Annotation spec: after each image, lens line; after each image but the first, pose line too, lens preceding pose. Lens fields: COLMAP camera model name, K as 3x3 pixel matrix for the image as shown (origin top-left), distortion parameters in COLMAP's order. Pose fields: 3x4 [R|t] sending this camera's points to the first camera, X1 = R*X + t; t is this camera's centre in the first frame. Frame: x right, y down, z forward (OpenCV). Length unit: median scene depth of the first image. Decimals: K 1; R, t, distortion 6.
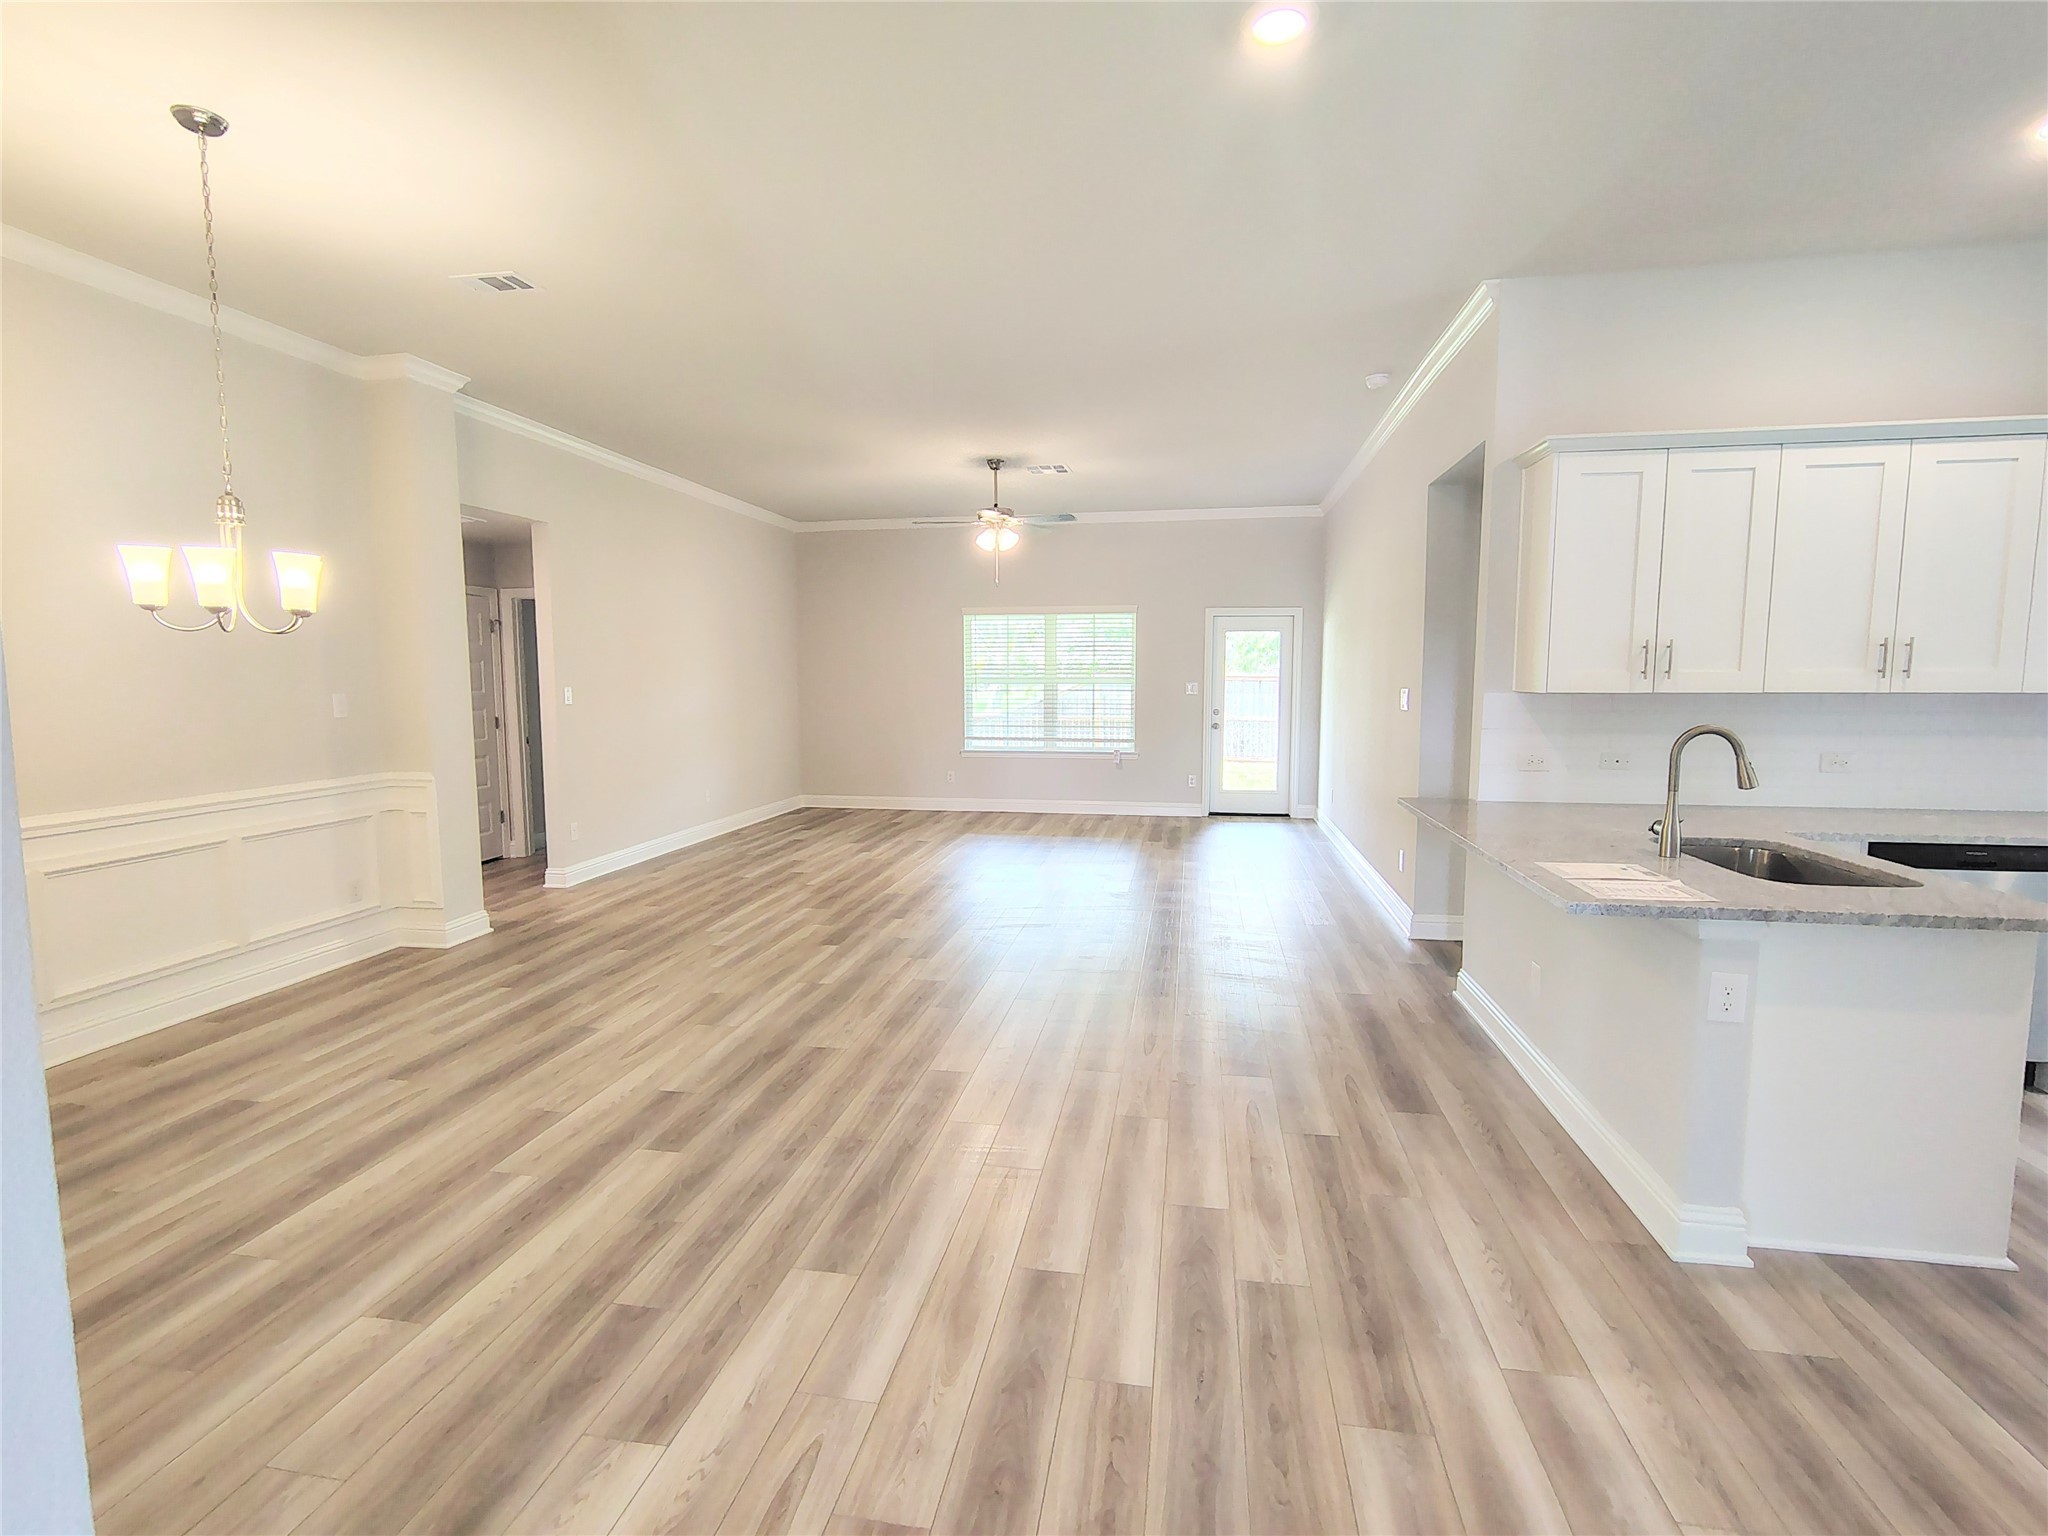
lens RADIAL K [[950.4, 0, 1046.3], [0, 950.4, 759.2], [0, 0, 1]] dist [0.005207, 0.000416]
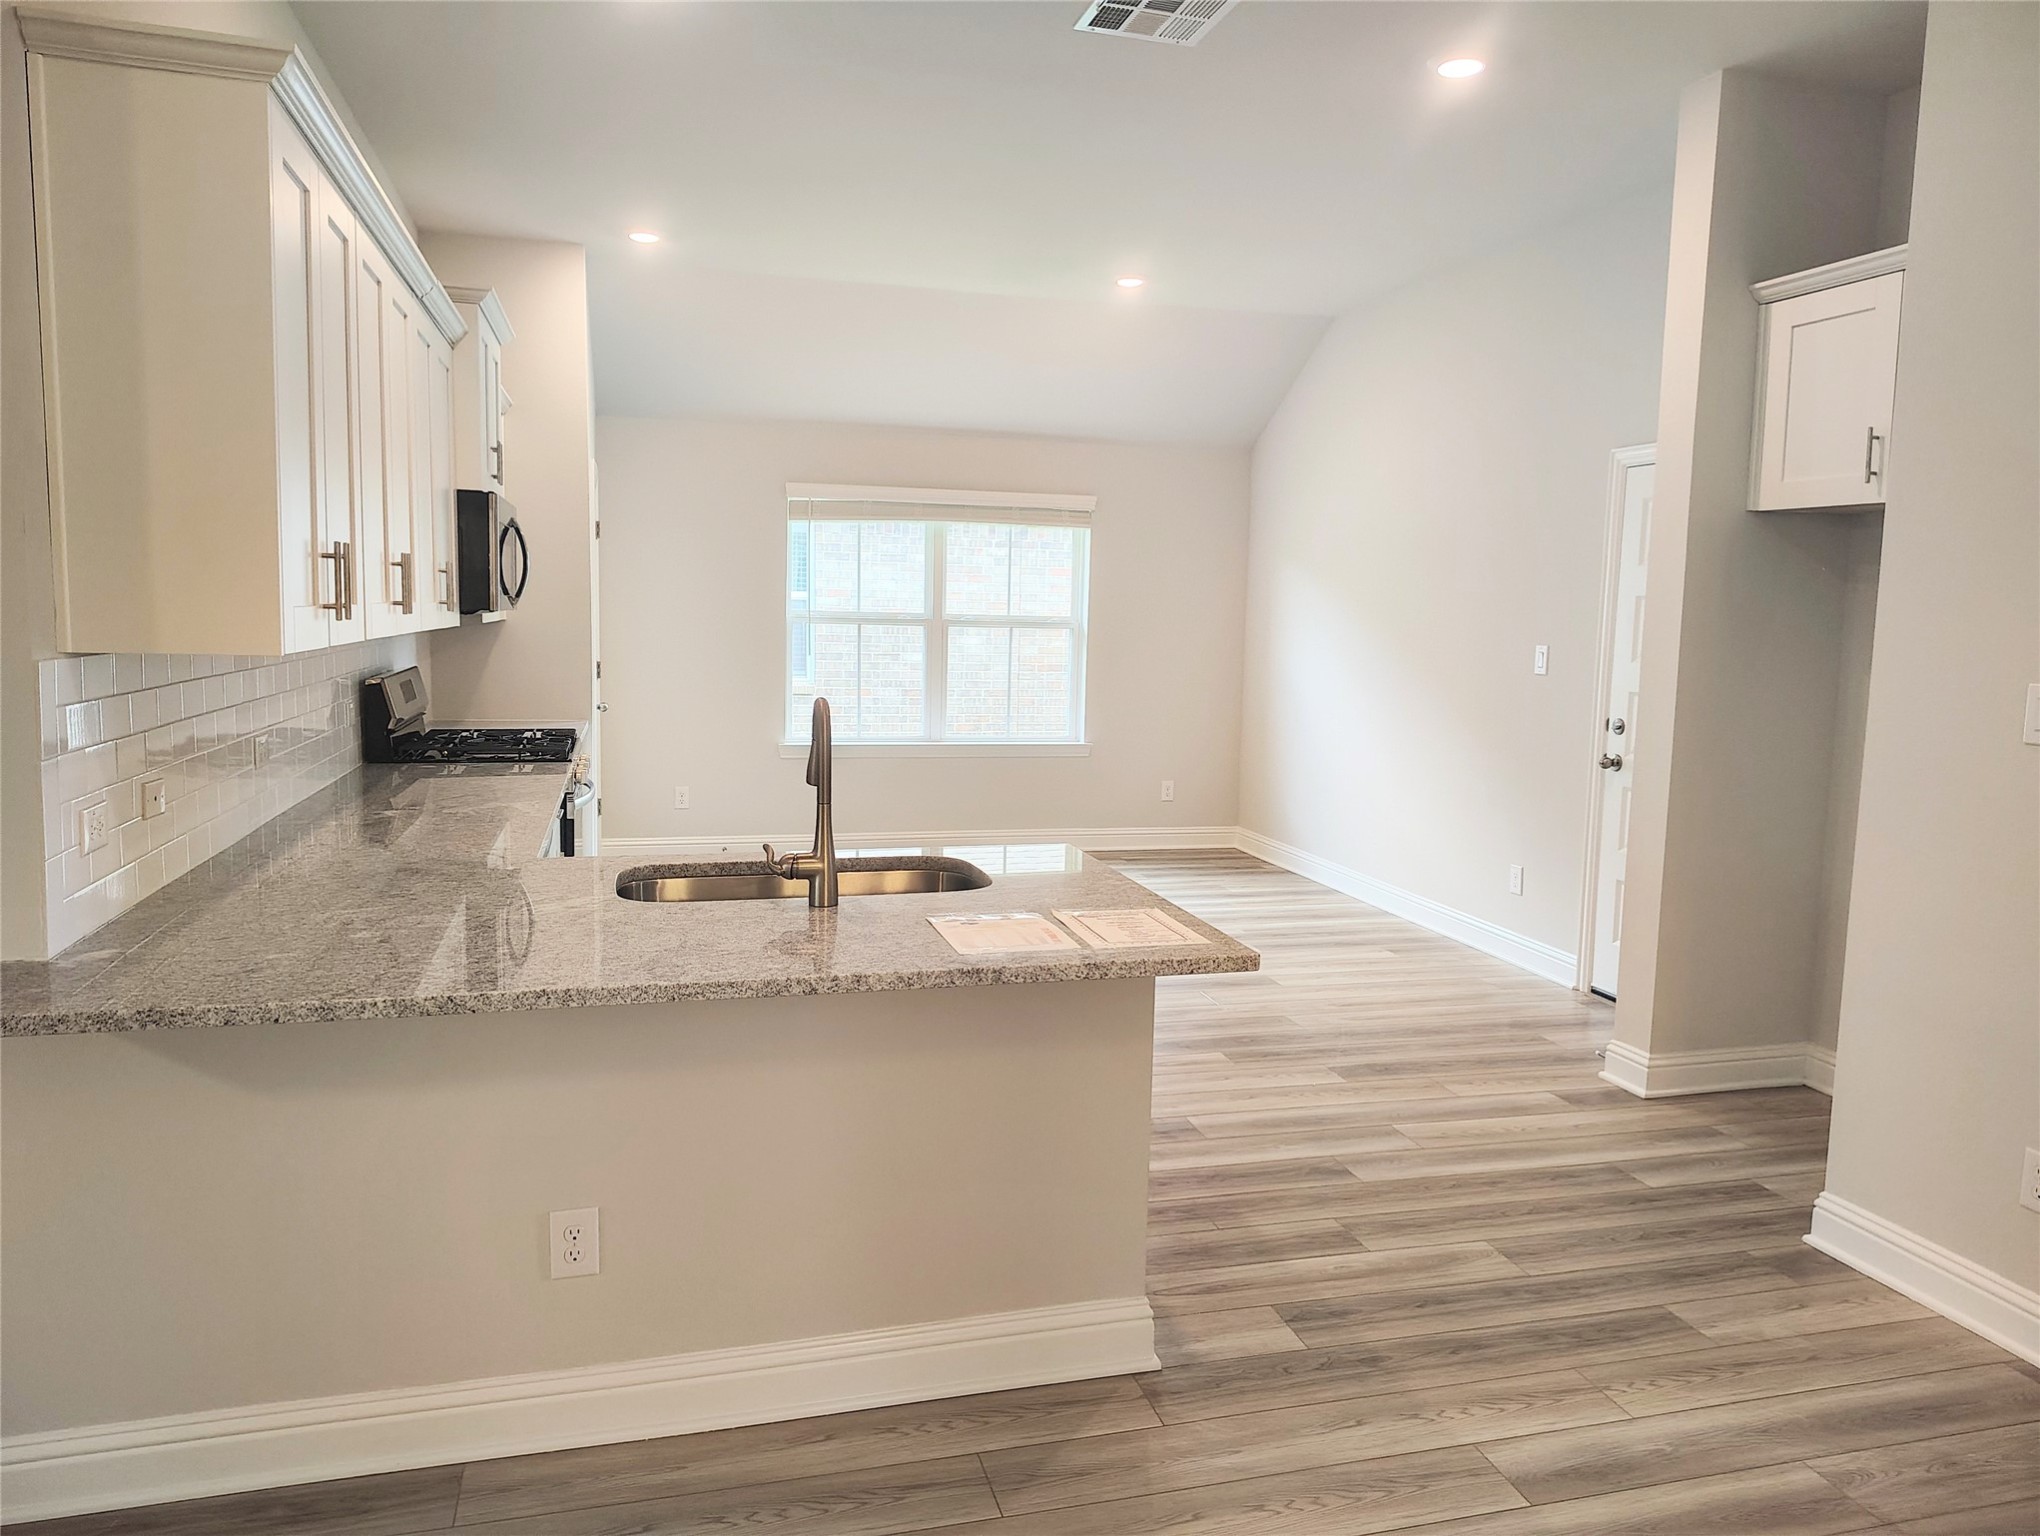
lens RADIAL K [[1435.6, 0, 1018.2], [0, 1435.6, 763.1], [0, 0, 1]] dist [0.003225, 0.000724]
pose [[-0.411909, -0.111295, 0.904403, -0.724184], [0.063990, 0.986530, 0.150546, -0.351972], [-0.908975, 0.119884, -0.399238, 3.708688]]
